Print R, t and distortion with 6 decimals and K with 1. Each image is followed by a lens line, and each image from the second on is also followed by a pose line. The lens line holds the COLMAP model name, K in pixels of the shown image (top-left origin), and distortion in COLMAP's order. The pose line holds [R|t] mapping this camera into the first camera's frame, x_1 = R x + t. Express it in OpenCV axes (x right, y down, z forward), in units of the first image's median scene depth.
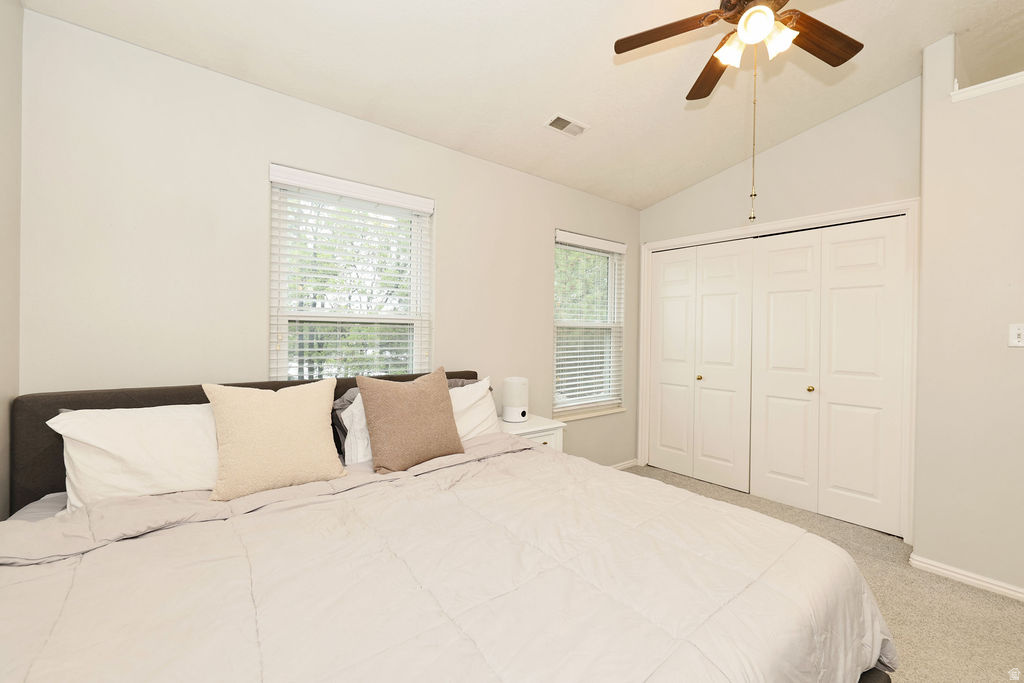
lens RADIAL K [[436.1, 0, 513.4], [0, 436.1, 334.3], [0, 0, 1]] dist [0.002019, -0.000112]
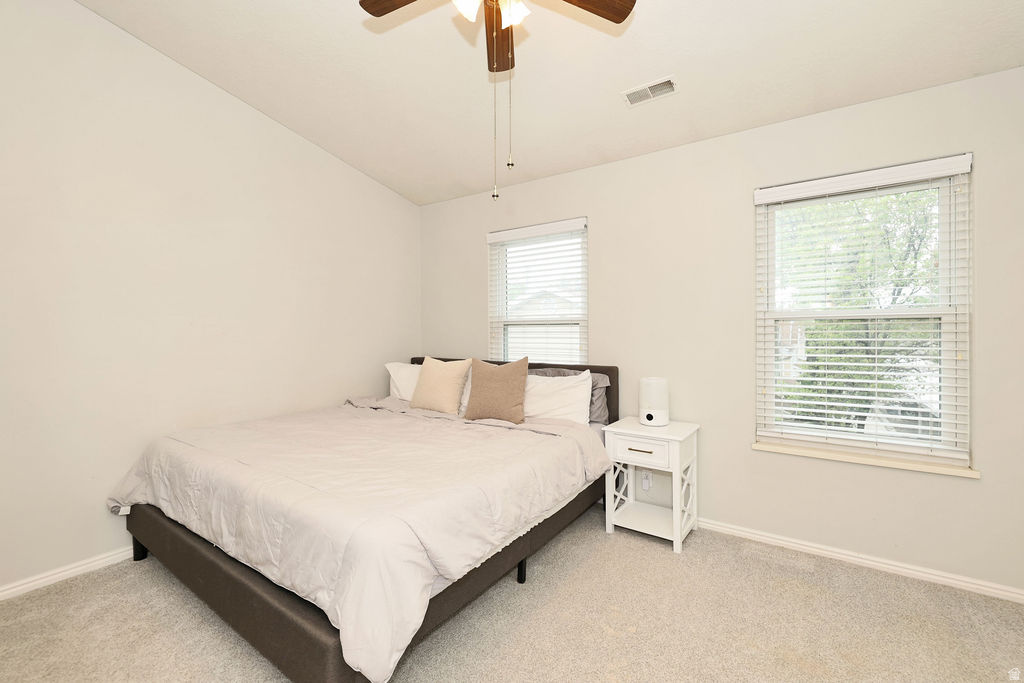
lens RADIAL K [[436.1, 0, 513.4], [0, 436.1, 334.3], [0, 0, 1]] dist [0.002019, -0.000112]
pose [[0.275042, -0.006208, -0.961412, 0.720773], [0.005461, 0.999973, -0.004895, 0.007784], [0.961417, -0.003904, 0.275068, 0.404582]]
